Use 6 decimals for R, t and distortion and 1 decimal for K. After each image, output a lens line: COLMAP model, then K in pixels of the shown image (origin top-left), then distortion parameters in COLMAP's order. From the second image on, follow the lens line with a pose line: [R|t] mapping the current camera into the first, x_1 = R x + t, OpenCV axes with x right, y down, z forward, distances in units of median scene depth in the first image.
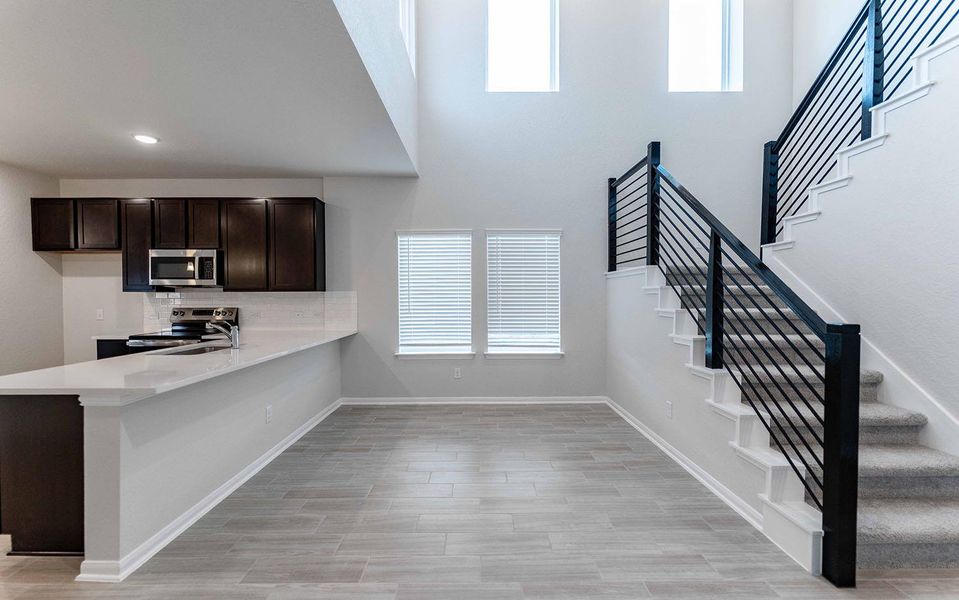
lens RADIAL K [[390.4, 0, 479.2], [0, 390.4, 307.5], [0, 0, 1]] dist [-0.000156, -0.001172]
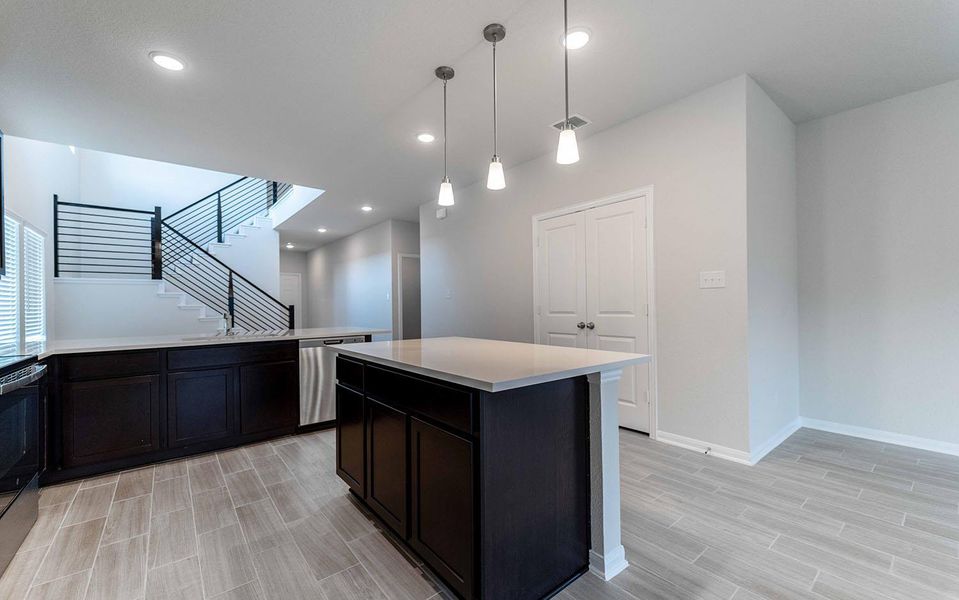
lens RADIAL K [[390.4, 0, 478.7], [0, 390.4, 303.1], [0, 0, 1]] dist [-0.000156, -0.001172]
pose [[-0.619914, 0.015819, 0.784510, -1.312864], [0.035629, 0.999333, 0.008002, 0.017208], [-0.783860, 0.032912, -0.620064, 0.755044]]
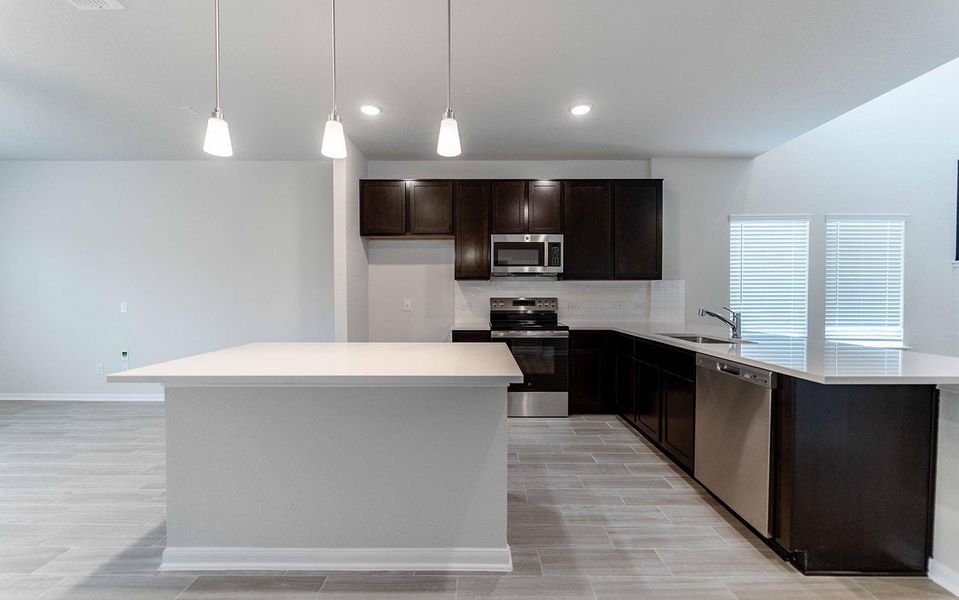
lens RADIAL K [[390.4, 0, 480.8], [0, 390.4, 301.4], [0, 0, 1]] dist [-0.000156, -0.001172]
pose [[0.999921, 0.002893, -0.012240, -0.797879], [-0.003047, 0.999917, -0.012553, 0.022427], [0.012203, 0.012590, 0.999846, 0.058659]]
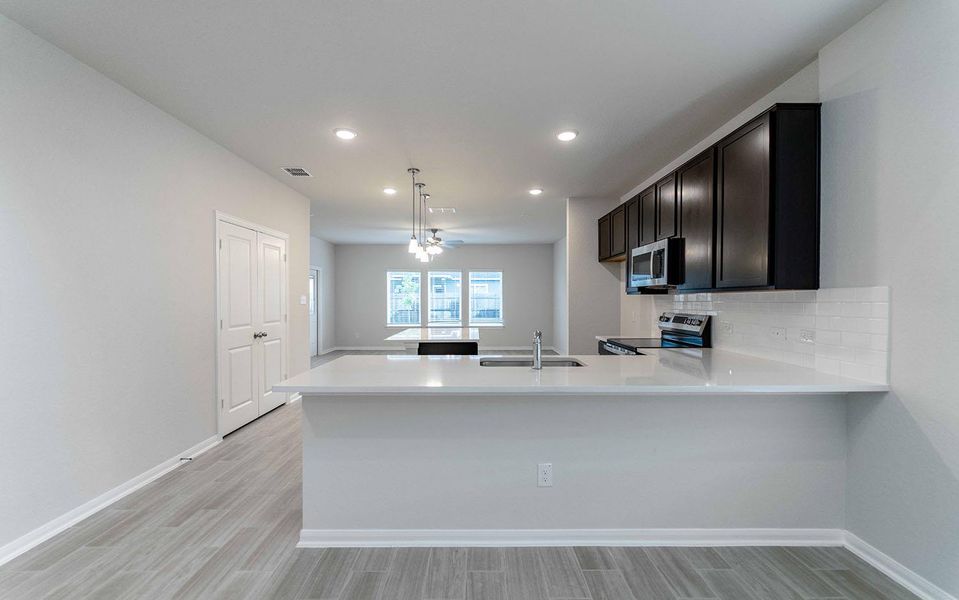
lens RADIAL K [[390.4, 0, 475.4], [0, 390.4, 304.1], [0, 0, 1]] dist [-0.000156, -0.001172]
pose [[-0.004553, 0.014693, -0.999882, 0.086660], [-0.025553, 0.999564, 0.014805, -0.019267], [0.999663, 0.025618, -0.004175, 0.584230]]
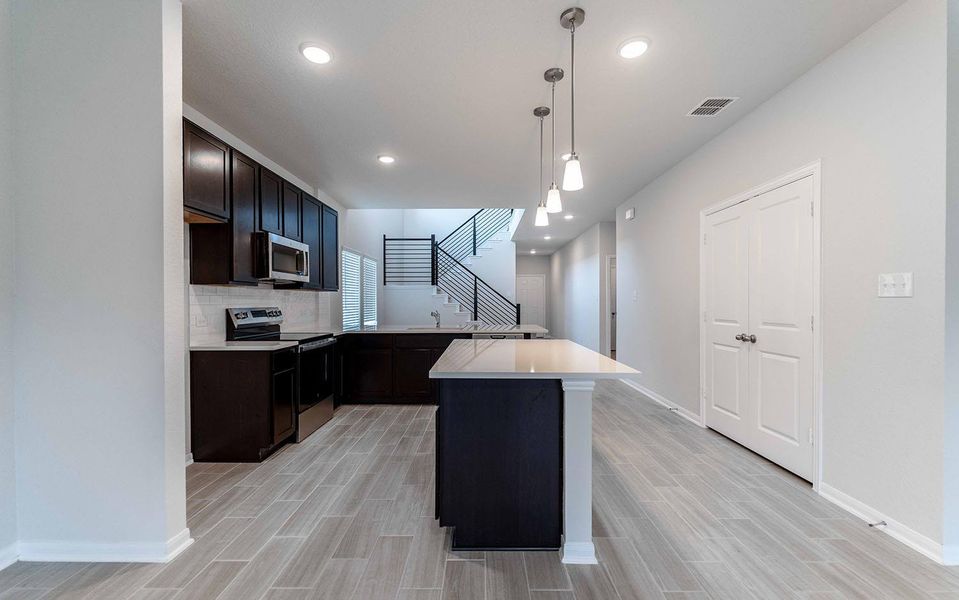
lens RADIAL K [[390.4, 0, 474.2], [0, 390.4, 303.8], [0, 0, 1]] dist [-0.000156, -0.001172]
pose [[0.029039, -0.000594, 0.999578, -1.504422], [0.028060, 0.999606, -0.000221, 0.005809], [-0.999184, 0.028054, 0.029044, 0.531706]]
